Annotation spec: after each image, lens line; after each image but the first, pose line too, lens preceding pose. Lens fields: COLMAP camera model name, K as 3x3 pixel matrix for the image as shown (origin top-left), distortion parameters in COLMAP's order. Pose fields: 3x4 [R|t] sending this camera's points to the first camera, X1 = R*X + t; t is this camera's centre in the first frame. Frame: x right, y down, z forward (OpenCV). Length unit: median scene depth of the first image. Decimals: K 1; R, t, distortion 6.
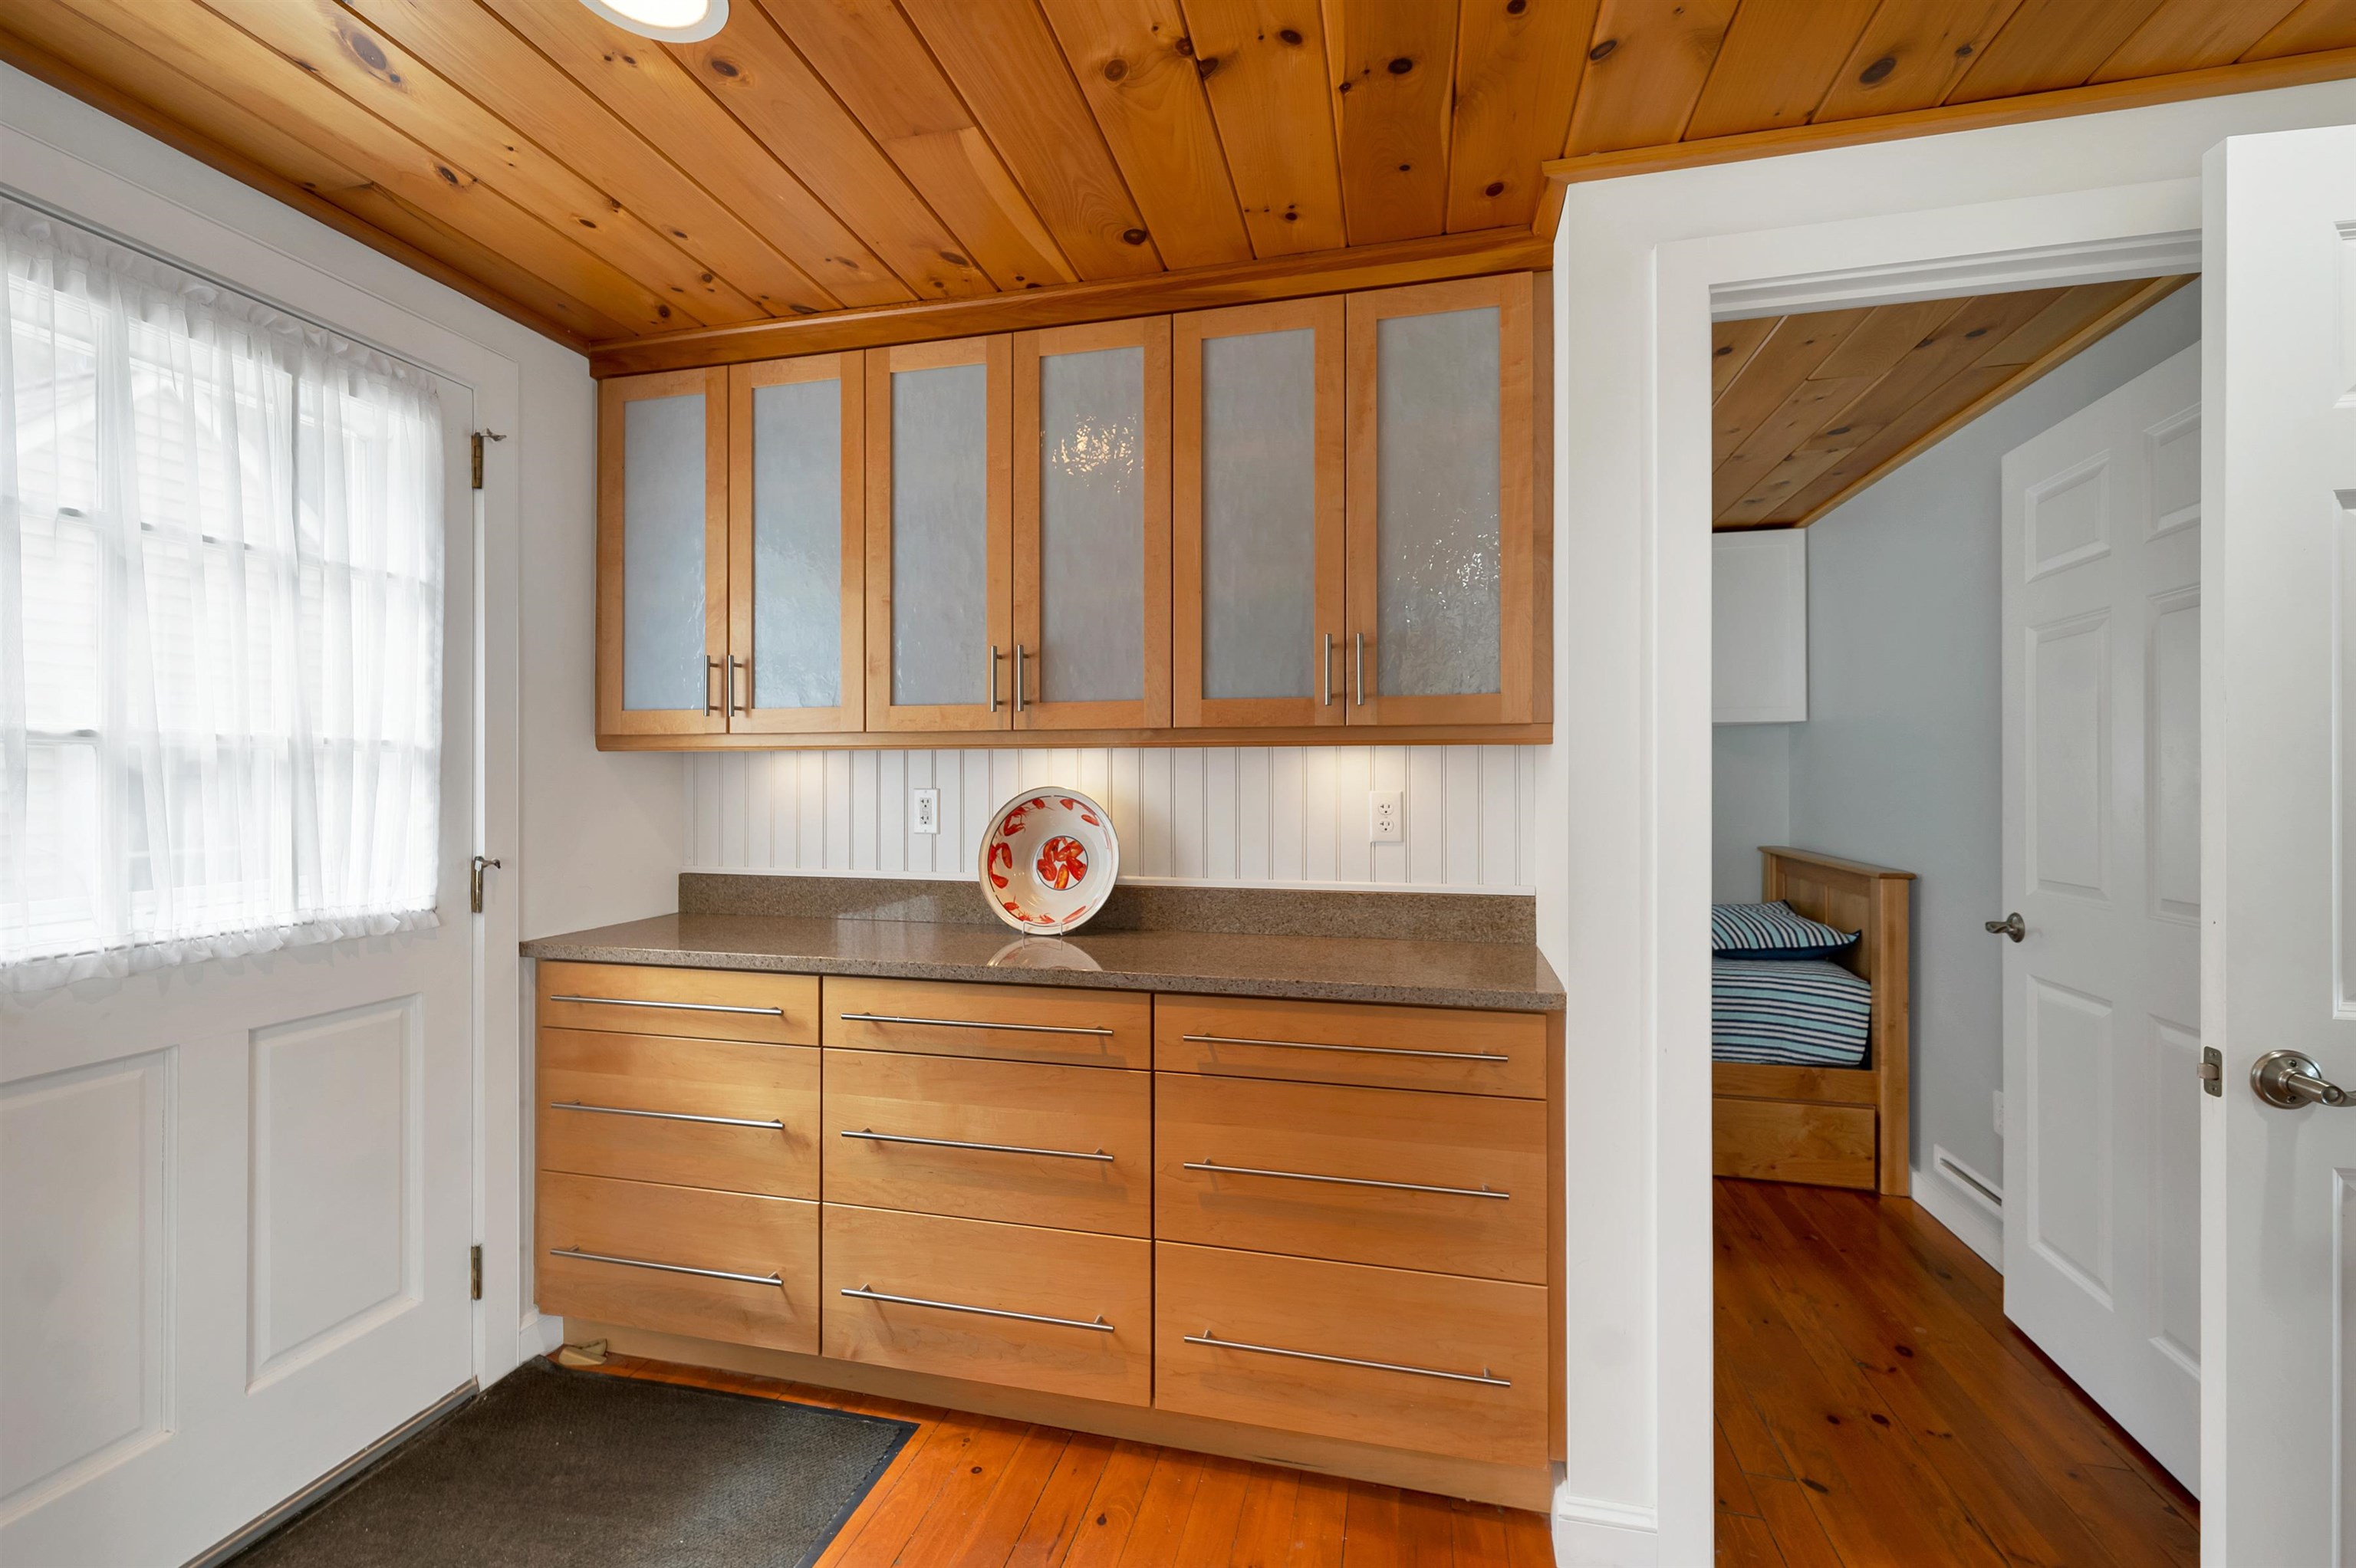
lens RADIAL K [[981.6, 0, 1176.7], [0, 981.6, 783.7], [0, 0, 1]] dist [-0.000198, -0.000365]
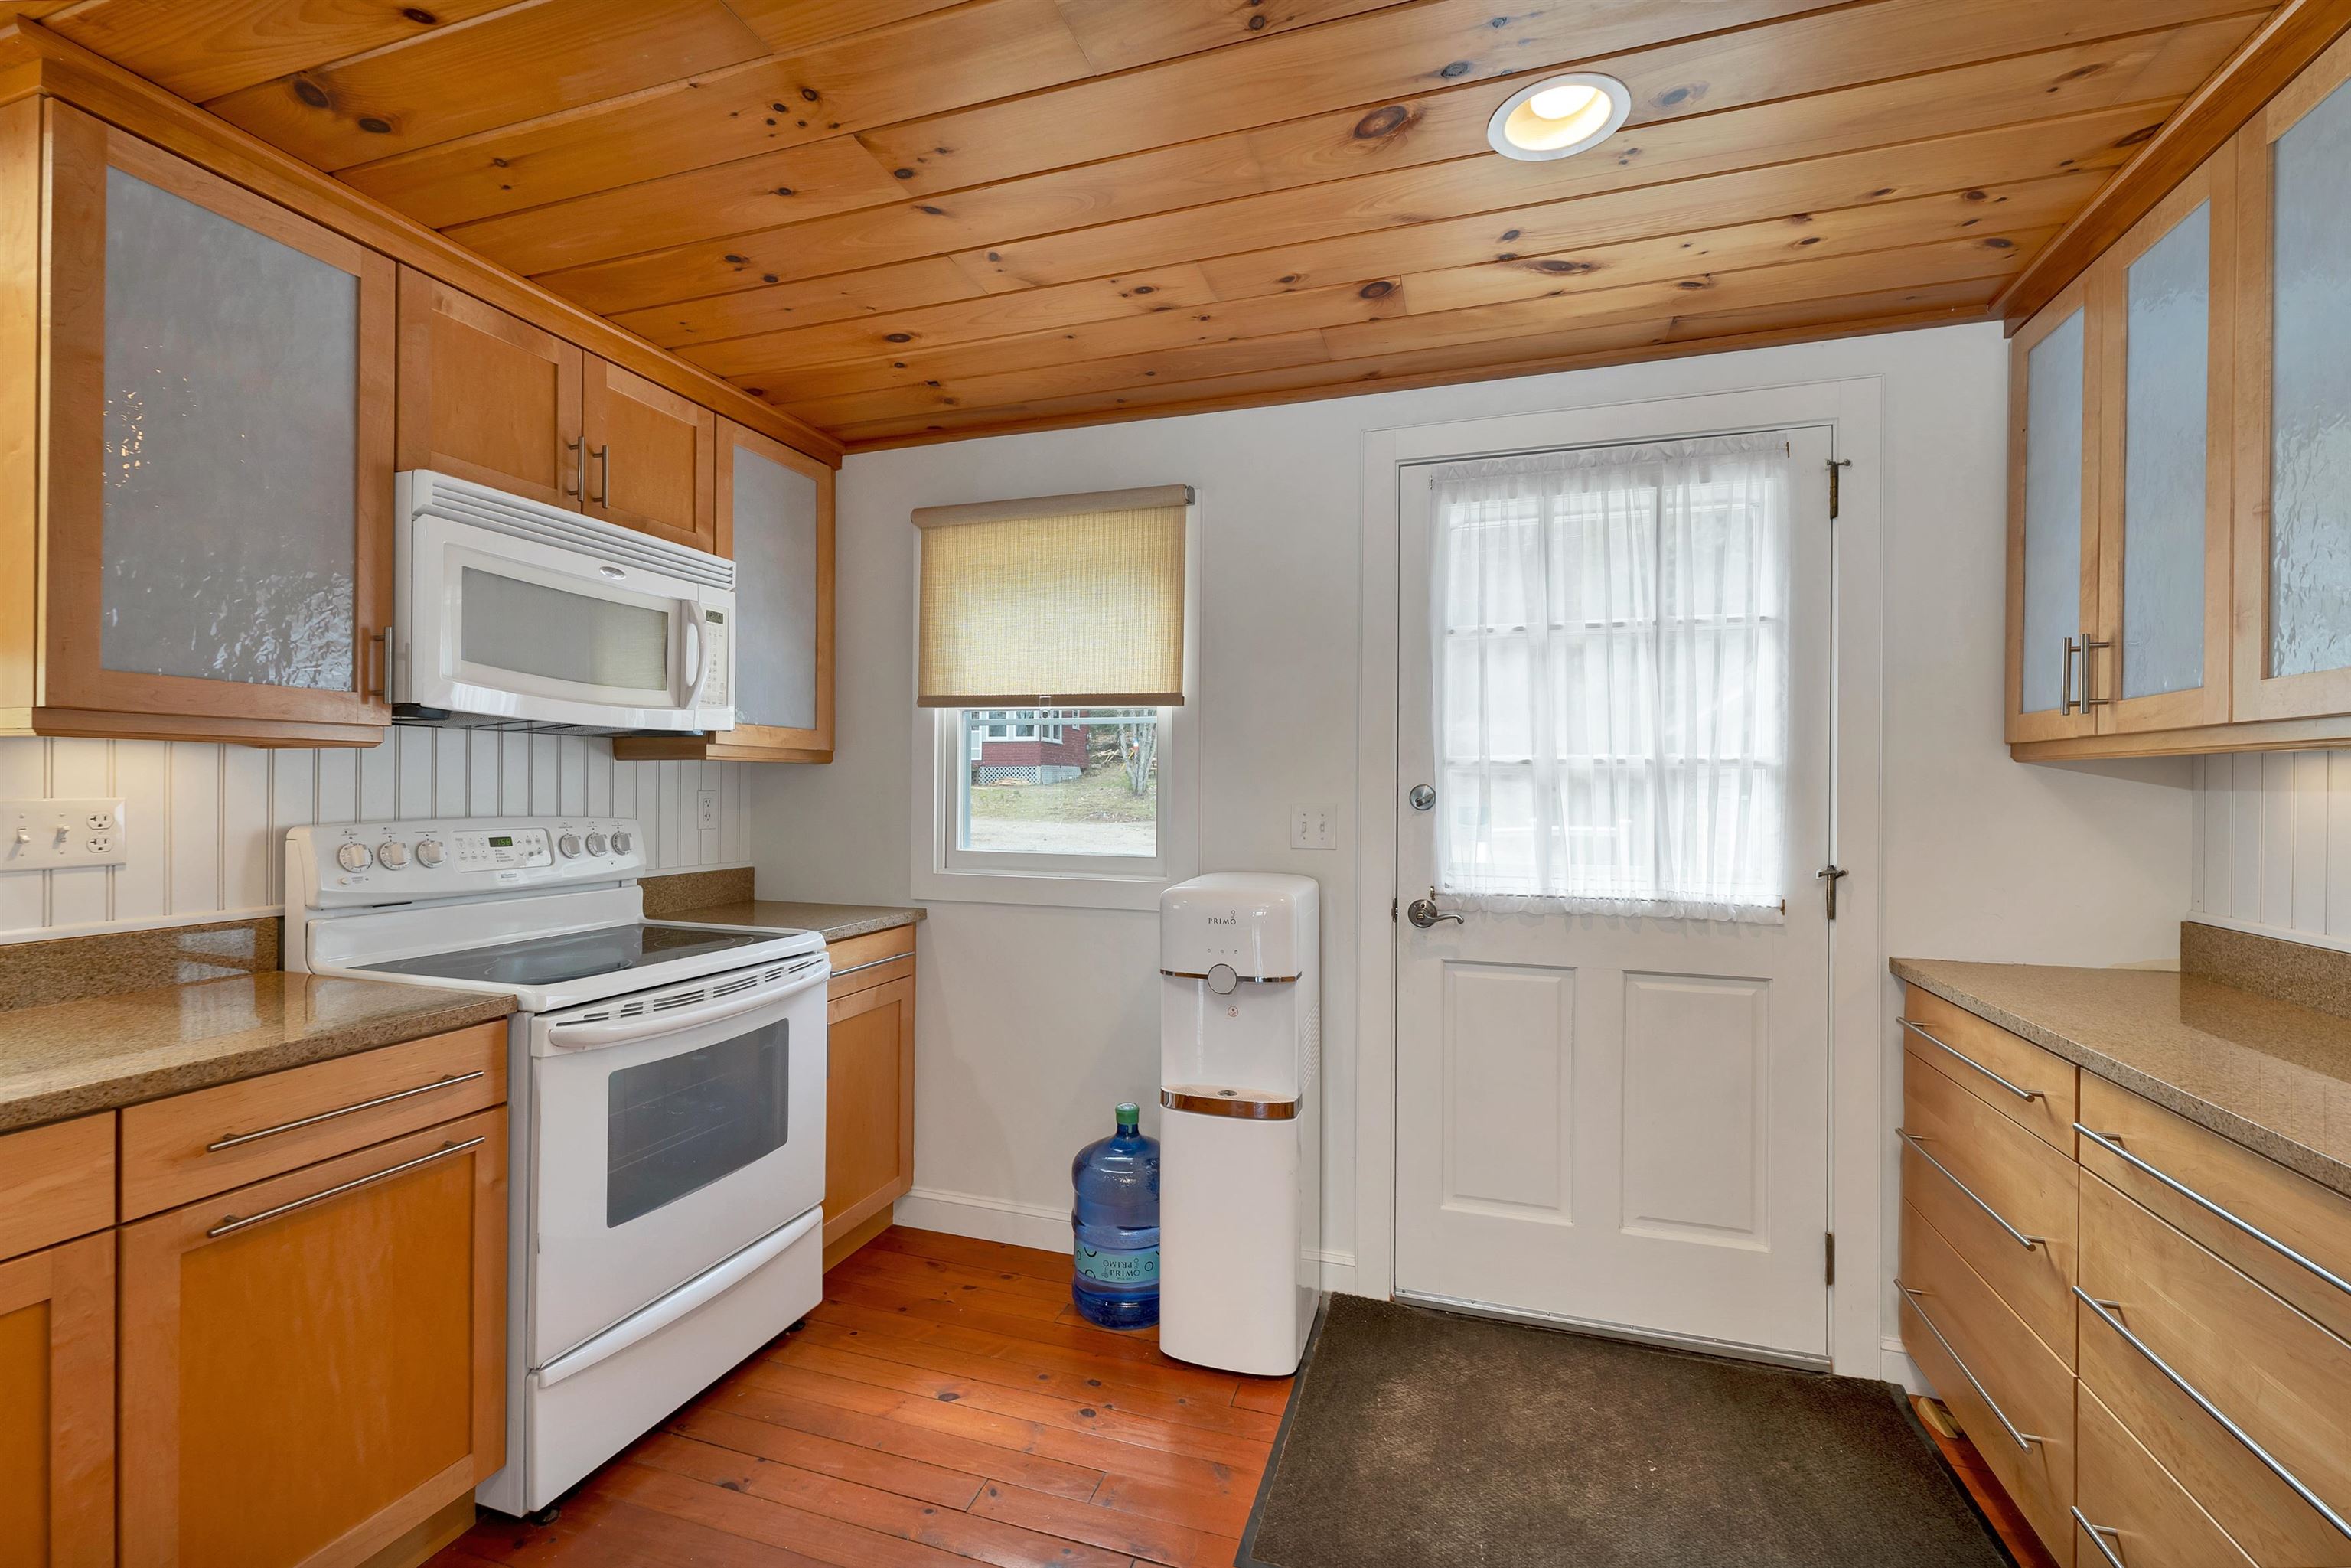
lens RADIAL K [[979.6, 0, 1166.9], [0, 979.6, 795.4], [0, 0, 1]] dist [-0.000198, -0.000365]
pose [[-0.080174, 0.008707, -0.996743, 0.420324], [-0.012358, 0.999876, 0.009728, -0.002836], [0.996704, 0.013098, -0.080056, 0.392608]]
